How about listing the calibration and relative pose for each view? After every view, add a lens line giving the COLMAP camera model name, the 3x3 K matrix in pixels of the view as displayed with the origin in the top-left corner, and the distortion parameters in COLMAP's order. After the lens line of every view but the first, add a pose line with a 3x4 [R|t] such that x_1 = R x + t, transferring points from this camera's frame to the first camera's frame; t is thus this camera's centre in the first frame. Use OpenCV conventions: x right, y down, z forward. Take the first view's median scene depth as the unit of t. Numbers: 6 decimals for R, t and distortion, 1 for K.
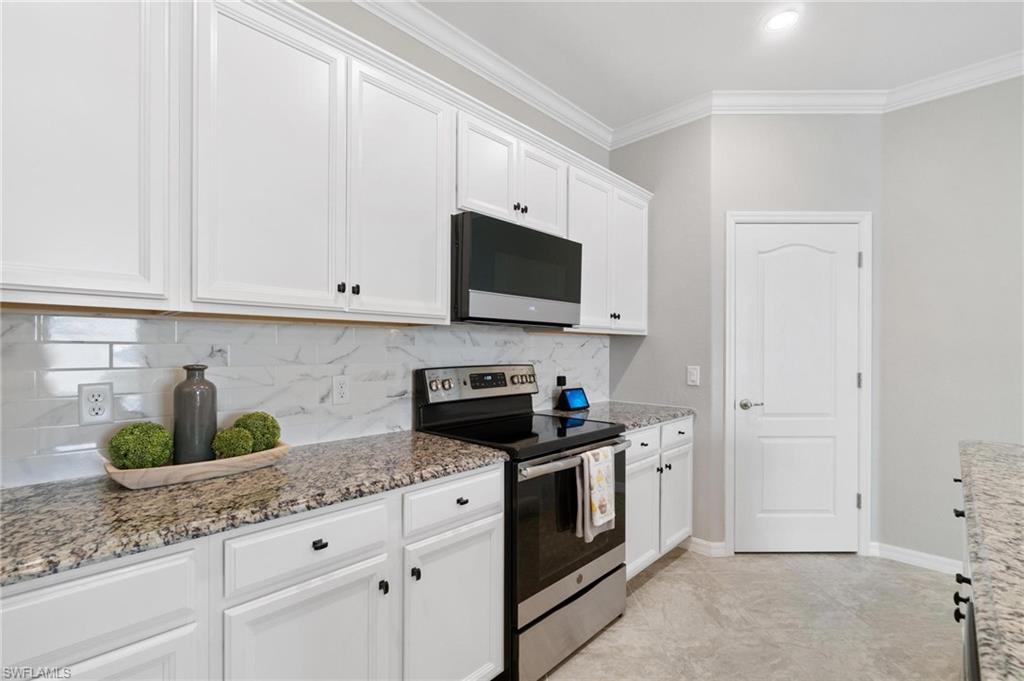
lens RADIAL K [[438.8, 0, 502.1], [0, 438.8, 349.6], [0, 0, 1]] dist [-0.002620, 0.000386]
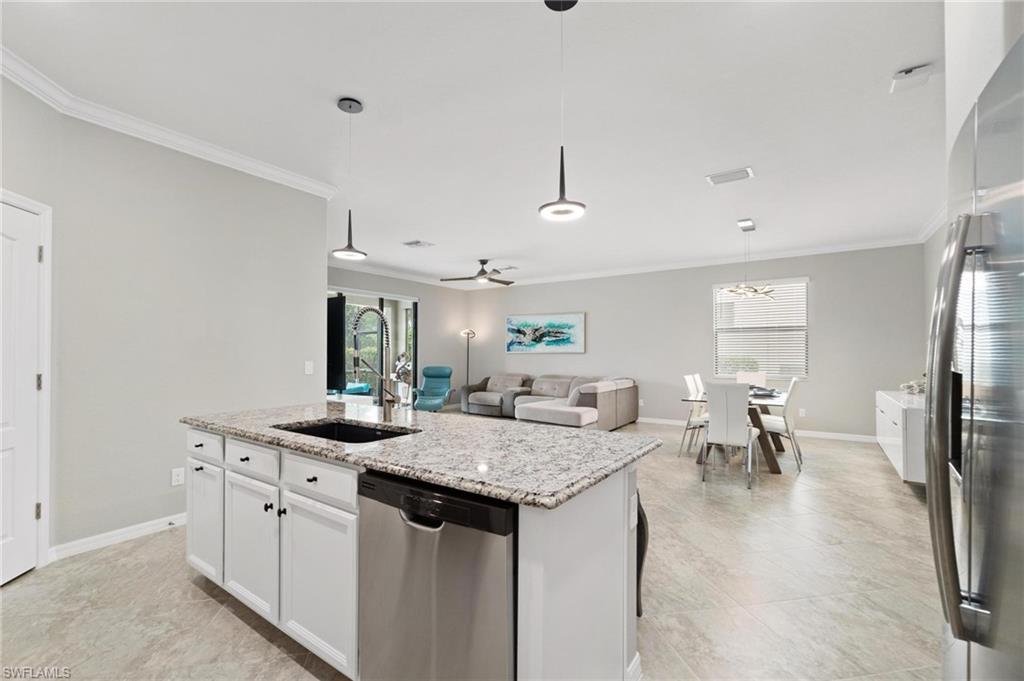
lens RADIAL K [[442.5, 0, 503.5], [0, 442.5, 343.3], [0, 0, 1]] dist [-0.007104, 0.000262]
pose [[-0.175180, 0.017650, 0.984378, -0.299815], [-0.003709, 0.999820, -0.018587, 0.000898], [-0.984529, -0.006907, -0.175083, 0.193327]]
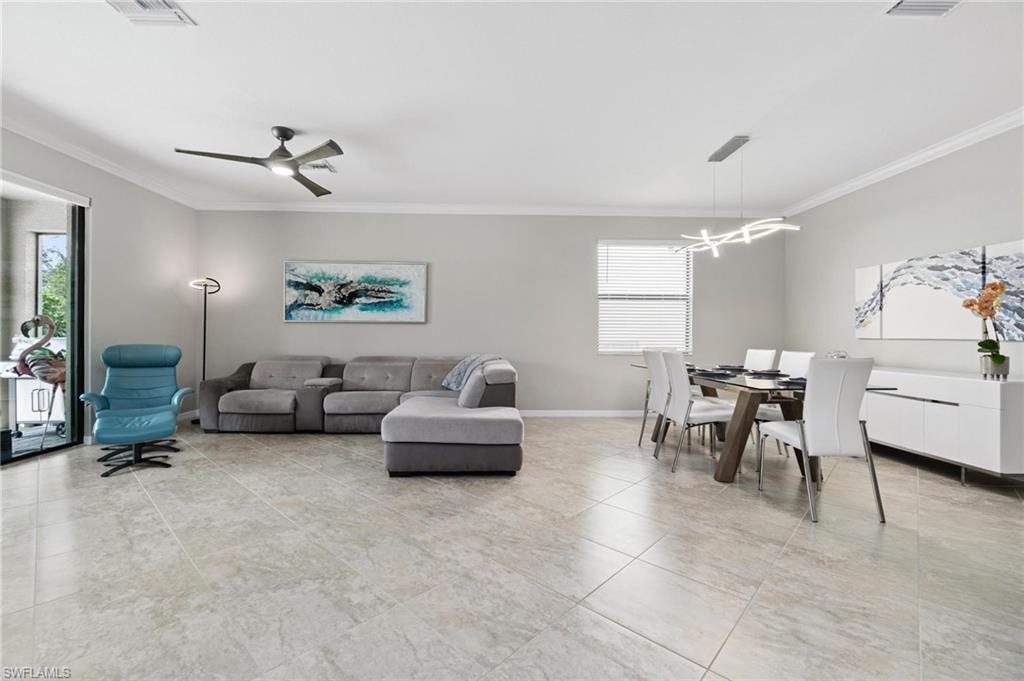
lens RADIAL K [[438.0, 0, 504.7], [0, 438.0, 336.2], [0, 0, 1]] dist [-0.009750, 0.003546]
pose [[-0.729297, -0.009090, 0.684137, 1.042864], [-0.010745, 0.999941, 0.001832, 0.069313], [-0.684113, -0.006015, -0.729351, 0.362768]]
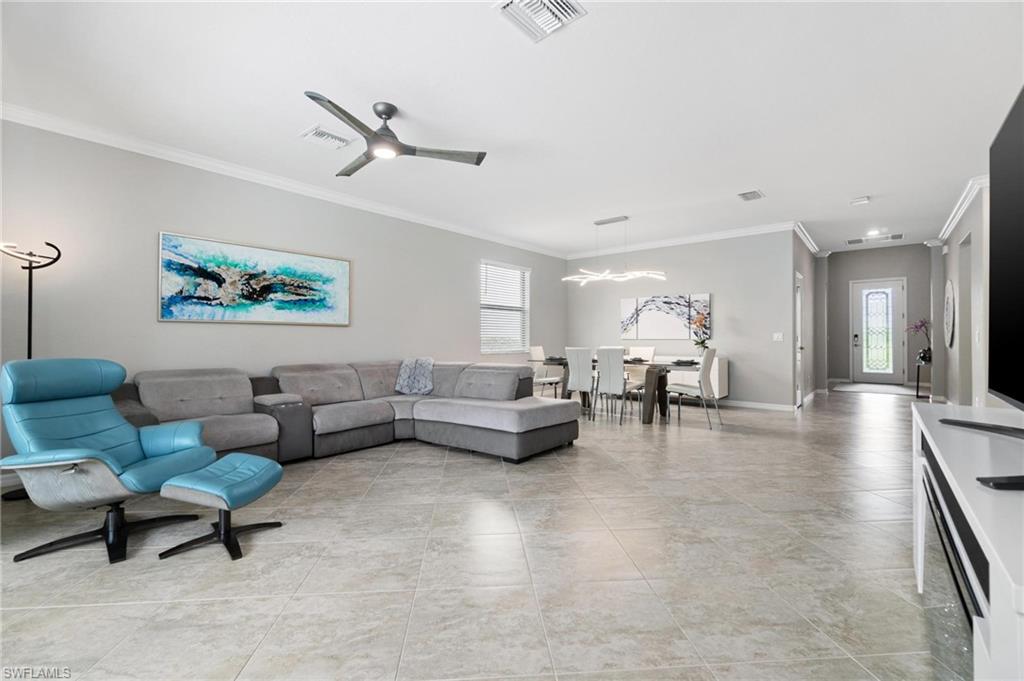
lens RADIAL K [[438.0, 0, 504.7], [0, 438.0, 336.2], [0, 0, 1]] dist [-0.009750, 0.003546]
pose [[-0.997039, -0.002837, -0.076848, 2.299019], [-0.002081, 0.999949, -0.009912, 0.077530], [0.076872, -0.009723, -0.996994, 1.094659]]
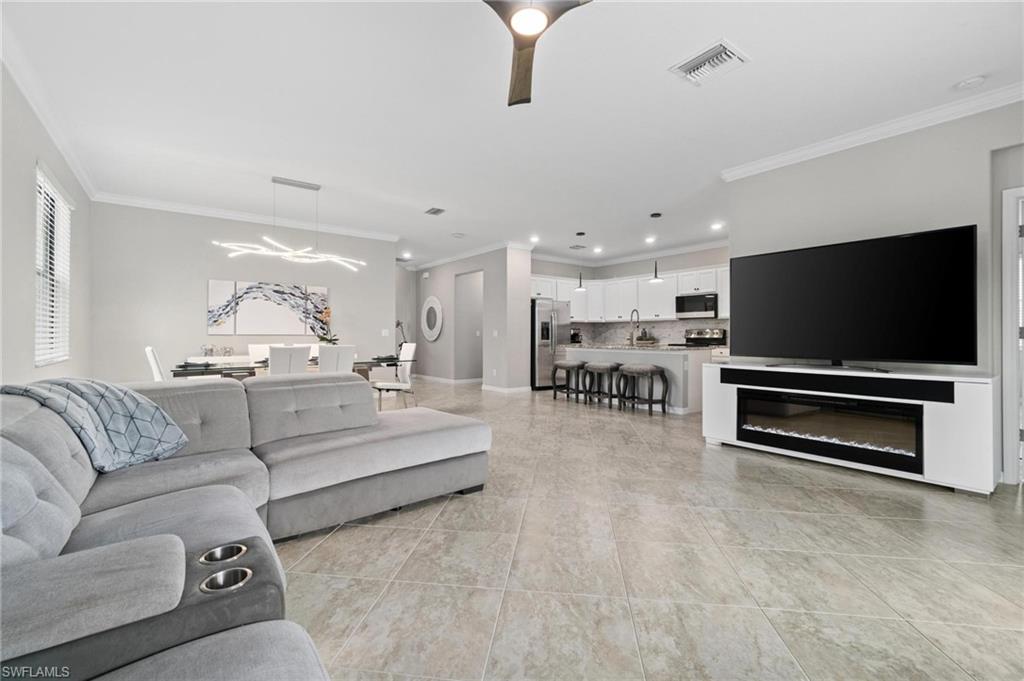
lens RADIAL K [[438.0, 0, 504.7], [0, 438.0, 336.2], [0, 0, 1]] dist [-0.009750, 0.003546]
pose [[-0.139959, -0.000299, -0.990157, 3.282148], [0.002449, 0.999997, -0.000648, 0.079217], [0.990154, -0.002516, -0.139958, -0.115902]]
